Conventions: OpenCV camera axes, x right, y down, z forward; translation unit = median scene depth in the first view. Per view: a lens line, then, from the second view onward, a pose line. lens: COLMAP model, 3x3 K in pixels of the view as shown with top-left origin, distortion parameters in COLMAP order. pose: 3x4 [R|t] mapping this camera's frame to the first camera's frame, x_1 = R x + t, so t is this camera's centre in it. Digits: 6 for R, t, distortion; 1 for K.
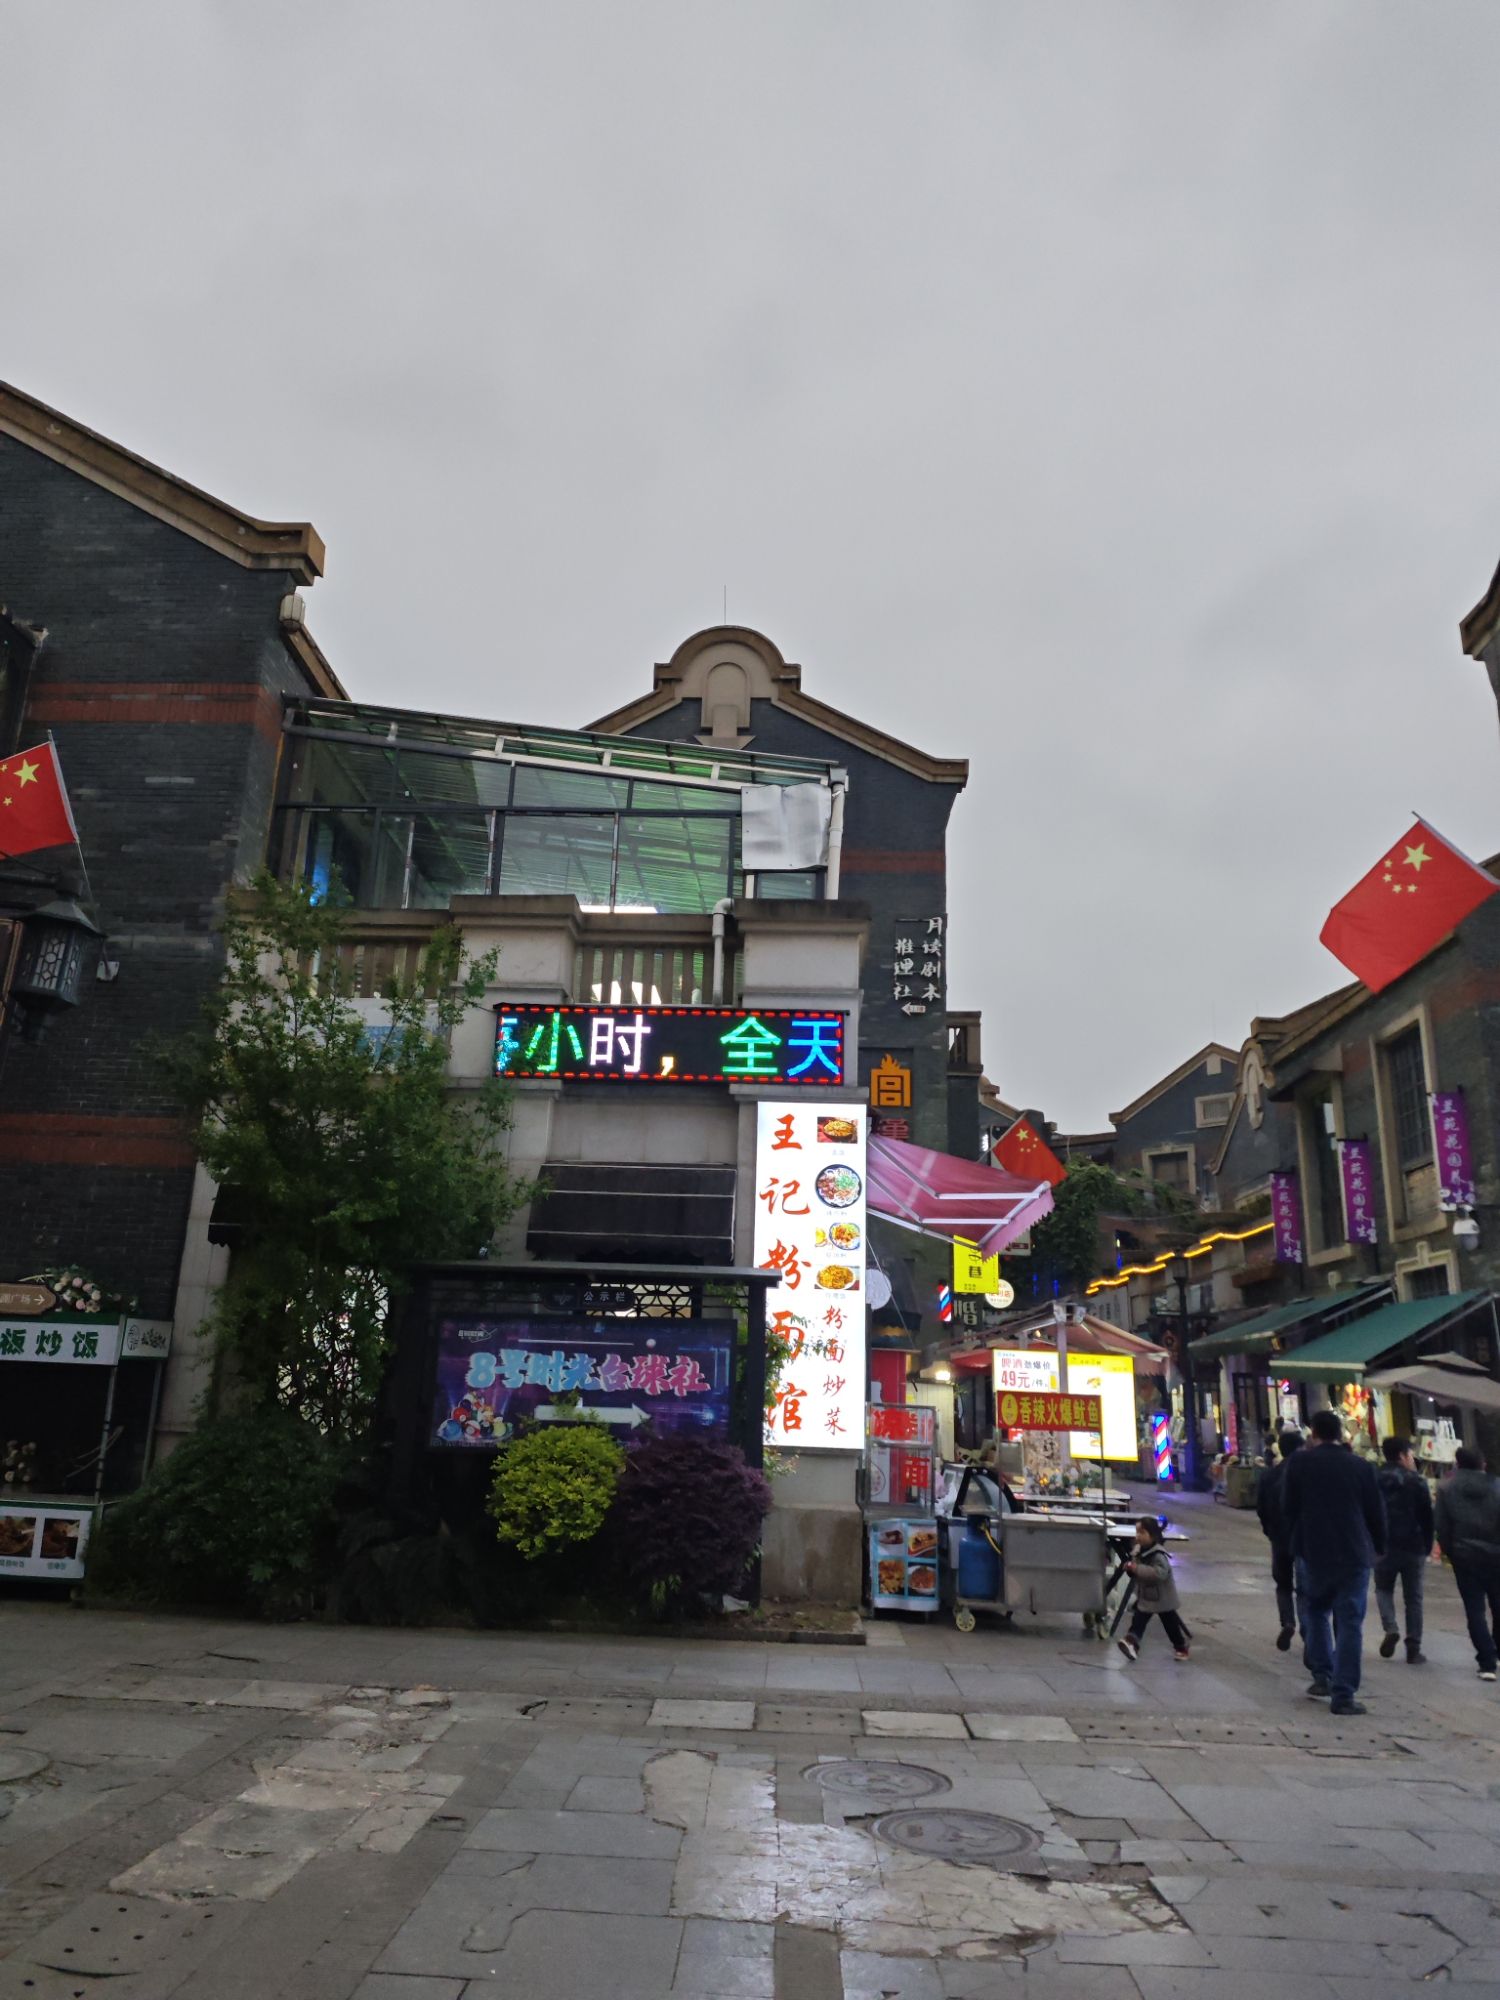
lens RADIAL K [[1424.4, 0, 690.8], [0, 1424.4, 1005.2], [0, 0, 1]] dist [-0.004497, -0.001604]
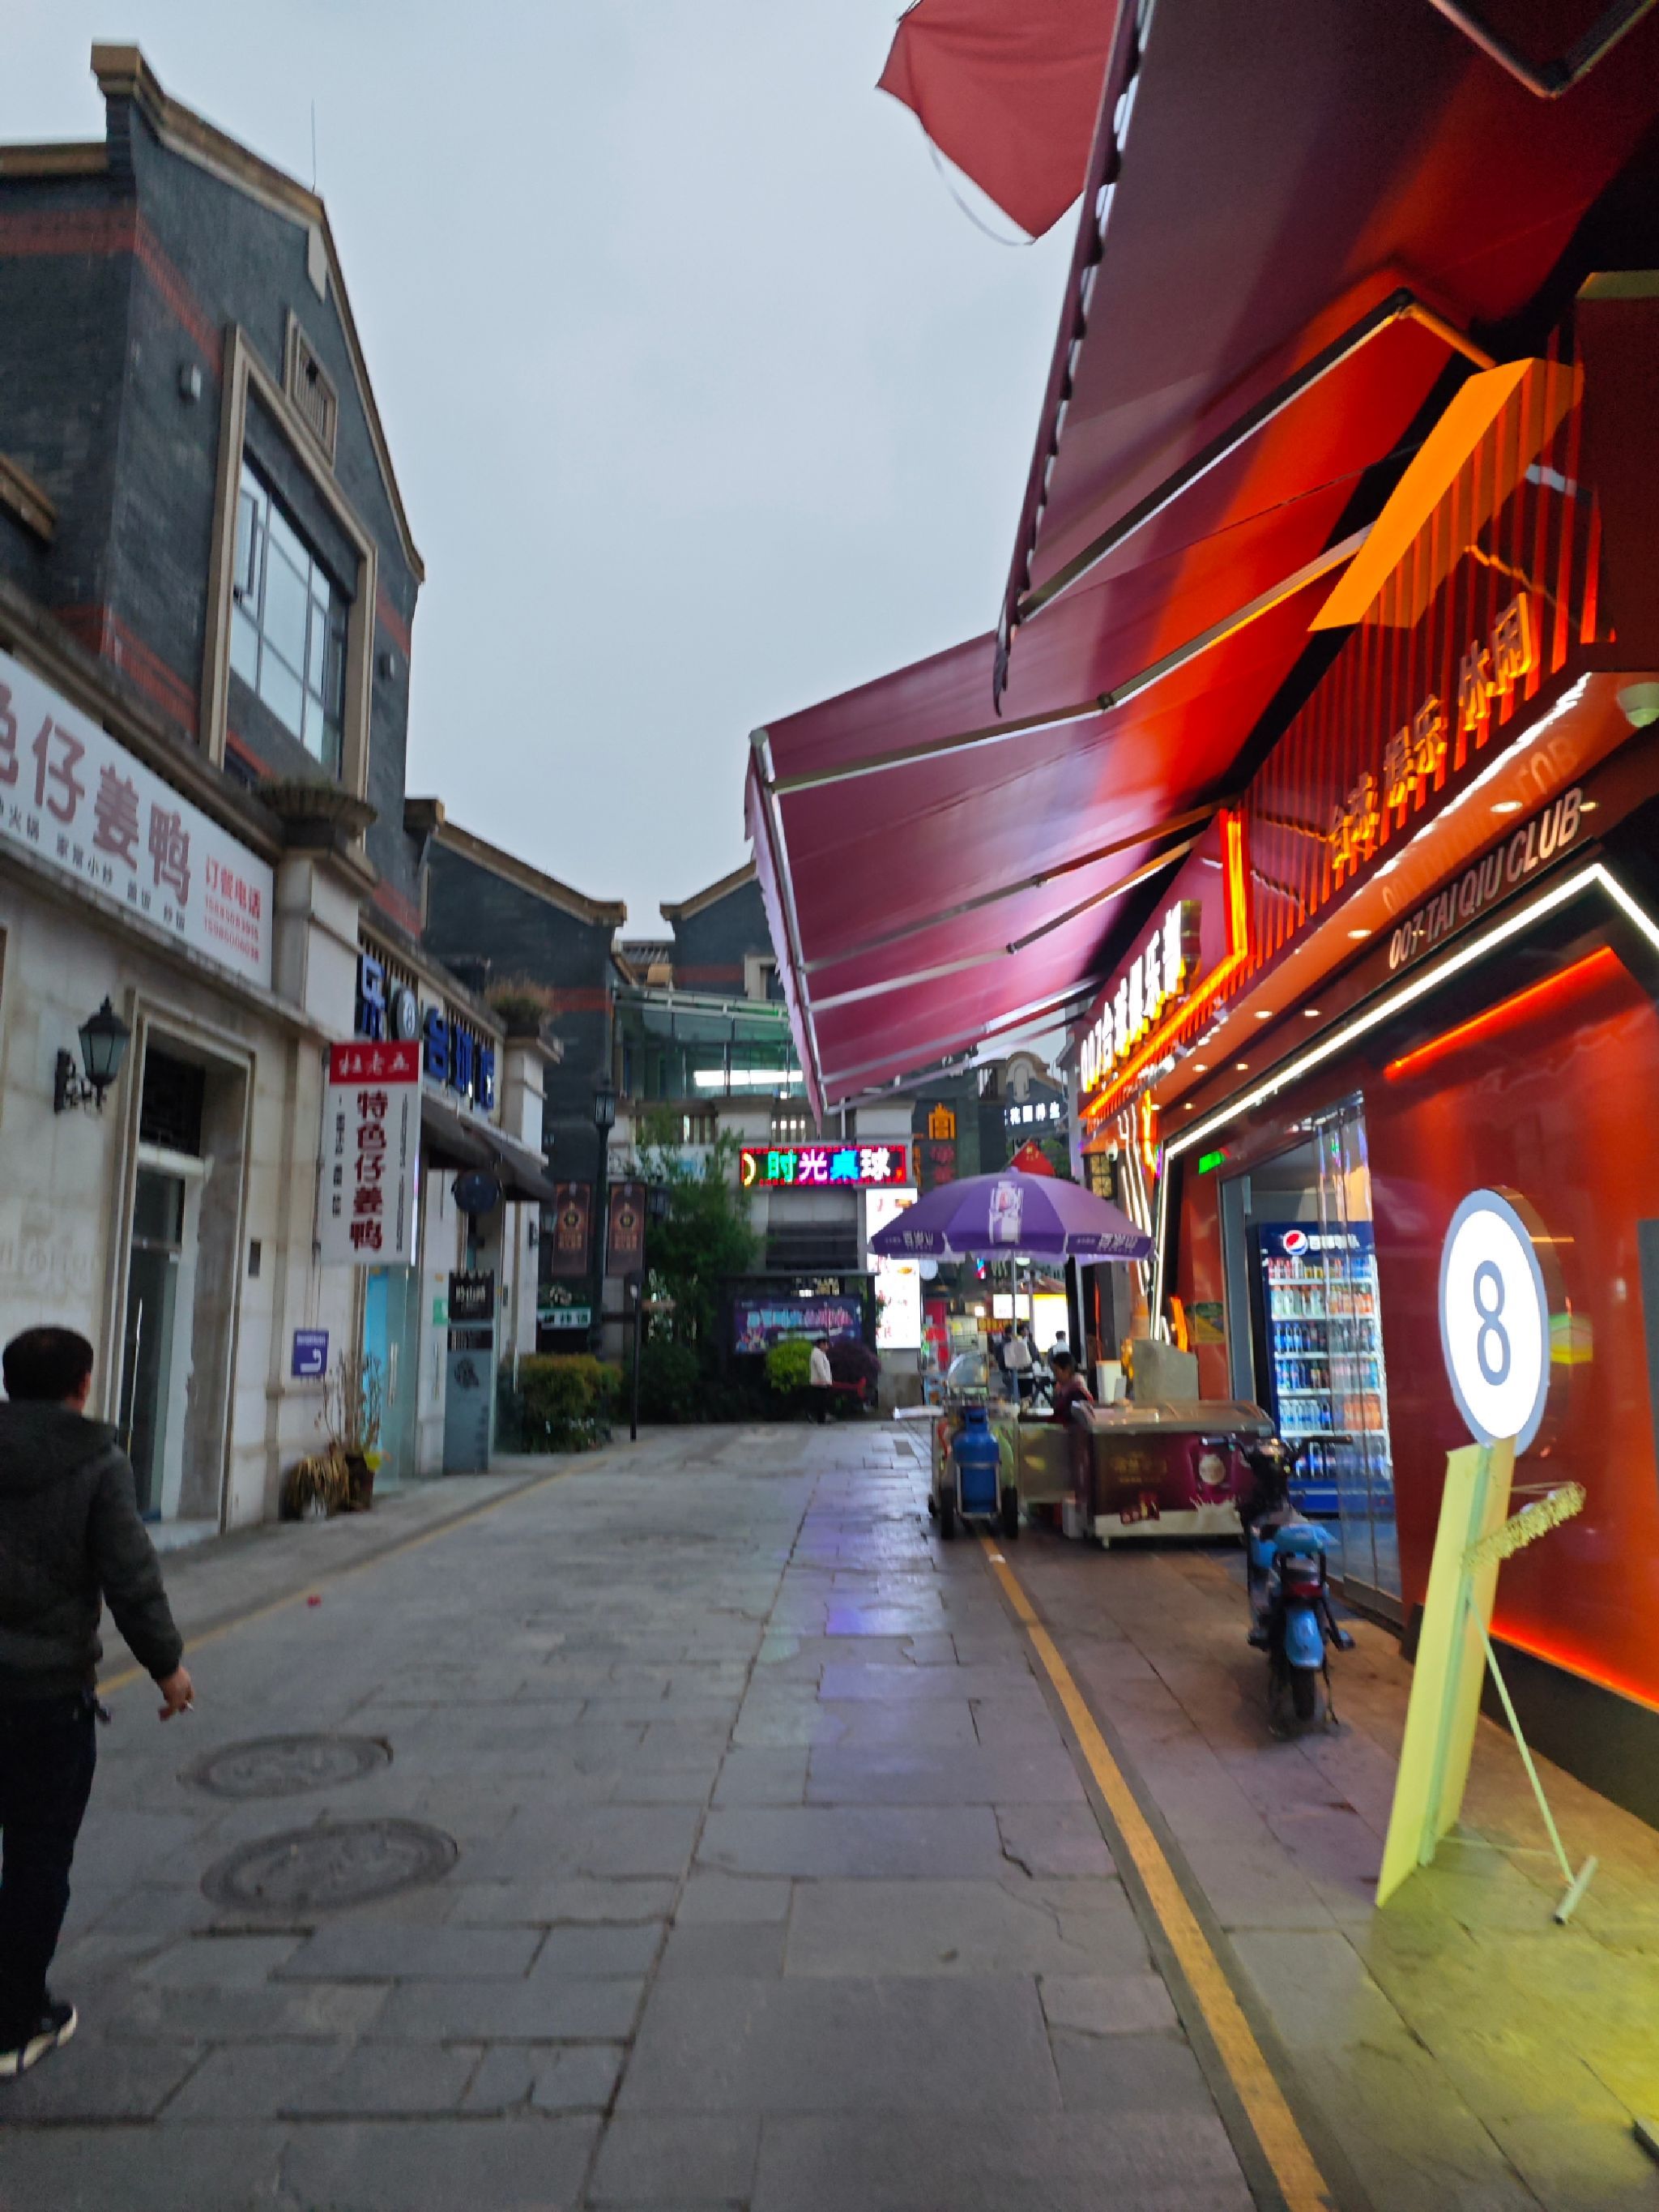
lens RADIAL K [[1474.8, 0, 829.5], [0, 1474.8, 1106.0], [0, 0, 1]] dist [-0.000019, -0.000205]
pose [[0.997892, -0.046773, 0.044993, -0.108610], [0.041659, 0.993216, 0.108562, -0.321955], [-0.049765, -0.106459, 0.993071, -1.261389]]
